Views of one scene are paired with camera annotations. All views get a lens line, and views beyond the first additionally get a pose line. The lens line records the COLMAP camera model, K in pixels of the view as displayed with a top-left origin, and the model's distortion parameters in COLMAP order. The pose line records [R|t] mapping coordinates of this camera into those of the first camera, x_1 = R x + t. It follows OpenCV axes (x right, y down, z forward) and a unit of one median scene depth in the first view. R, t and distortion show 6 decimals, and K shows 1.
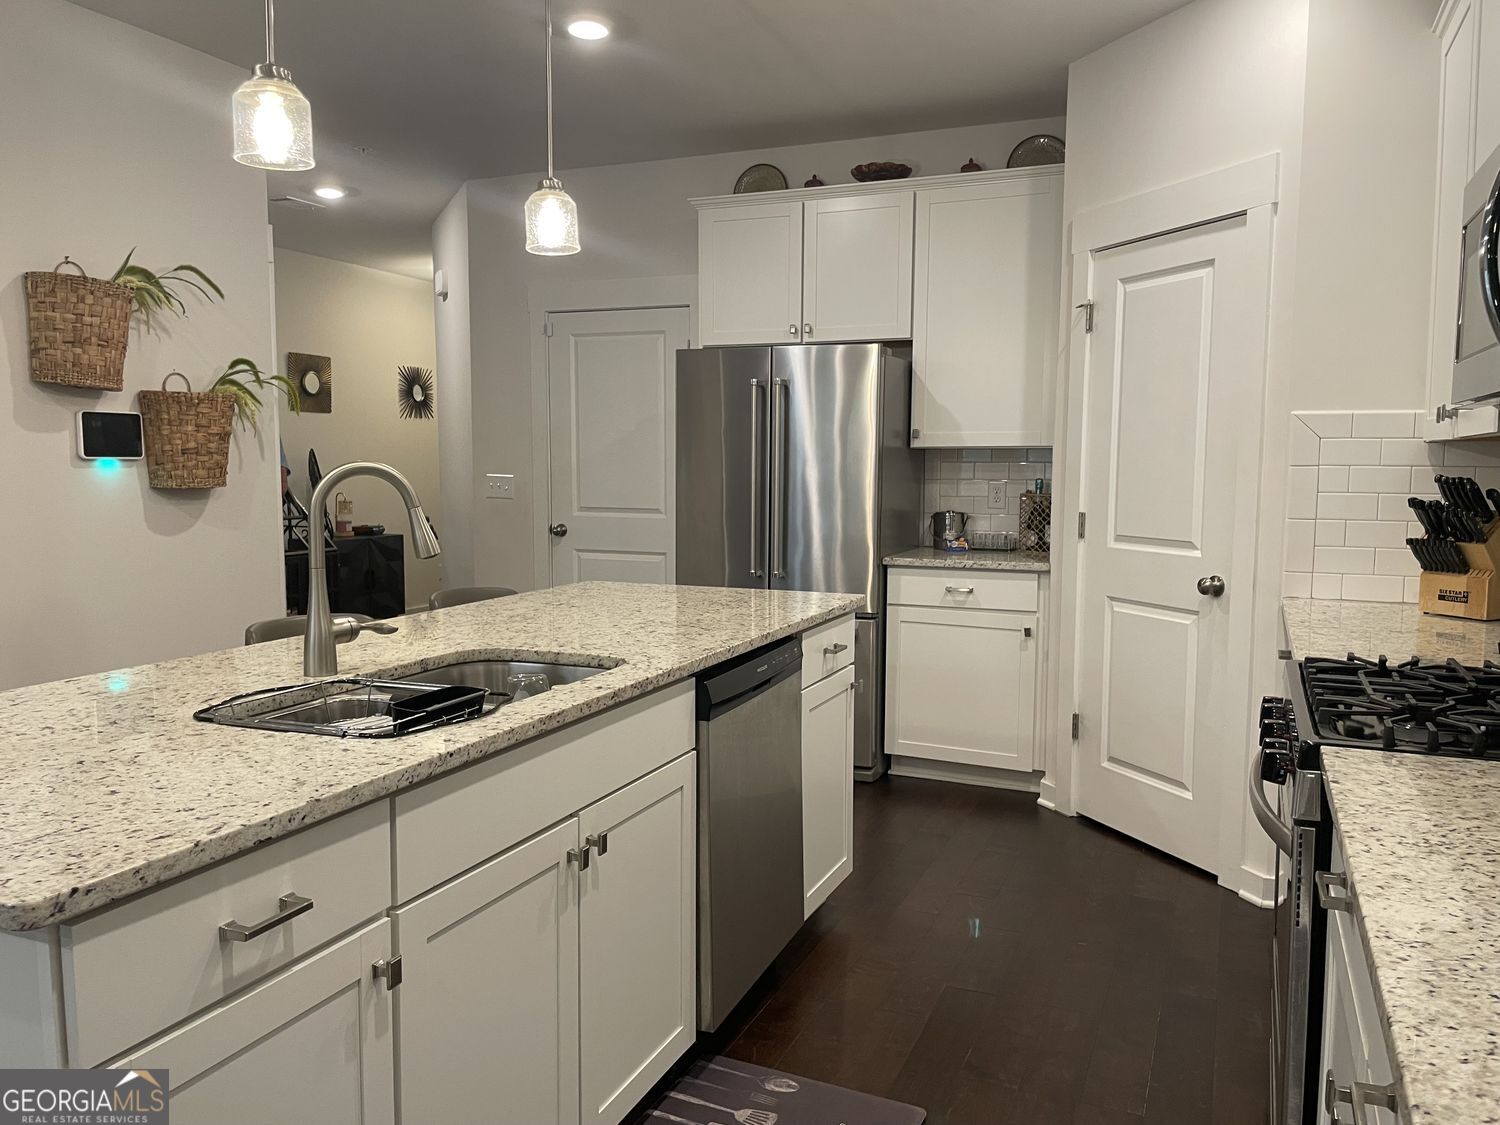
lens RADIAL K [[1130.2, 0, 750.0], [0, 1130.2, 562.5], [0, 0, 1]] dist [0.075282, -0.113542]
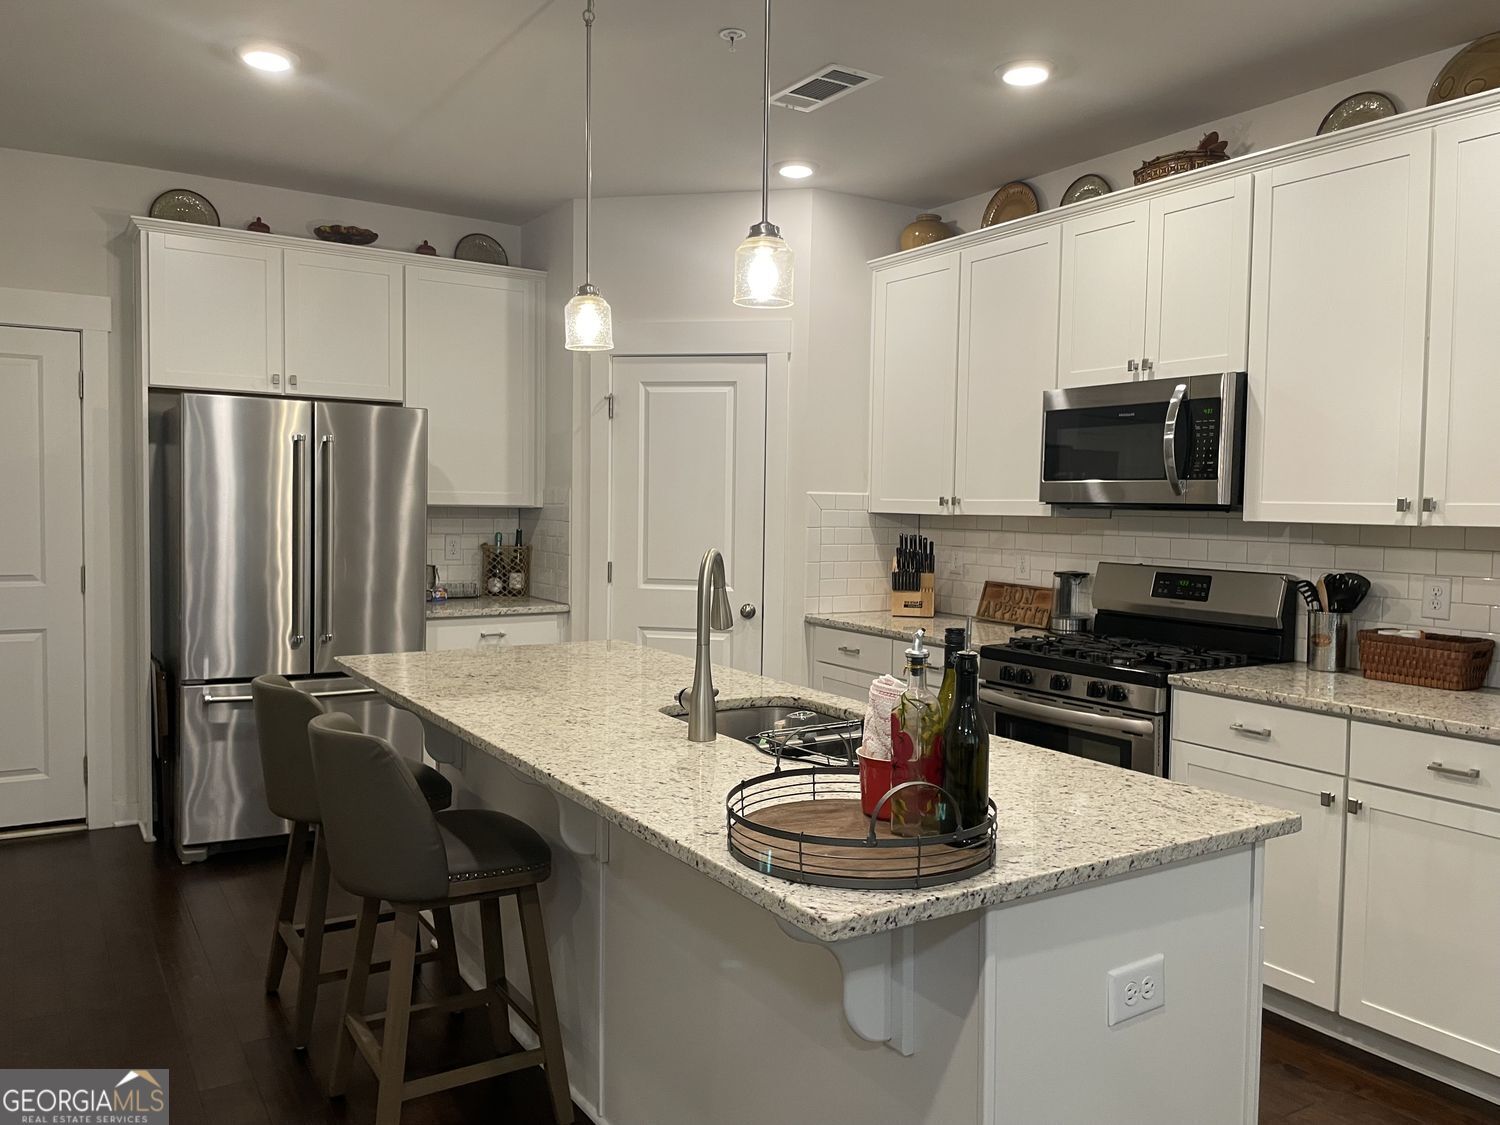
lens RADIAL K [[1130.2, 0, 750.0], [0, 1130.2, 562.5], [0, 0, 1]] dist [0.075282, -0.113542]
pose [[0.574276, -0.039428, 0.817712, -0.635666], [0.062506, 0.998036, 0.004225, -0.039050], [-0.816272, 0.048686, 0.575613, 0.158707]]
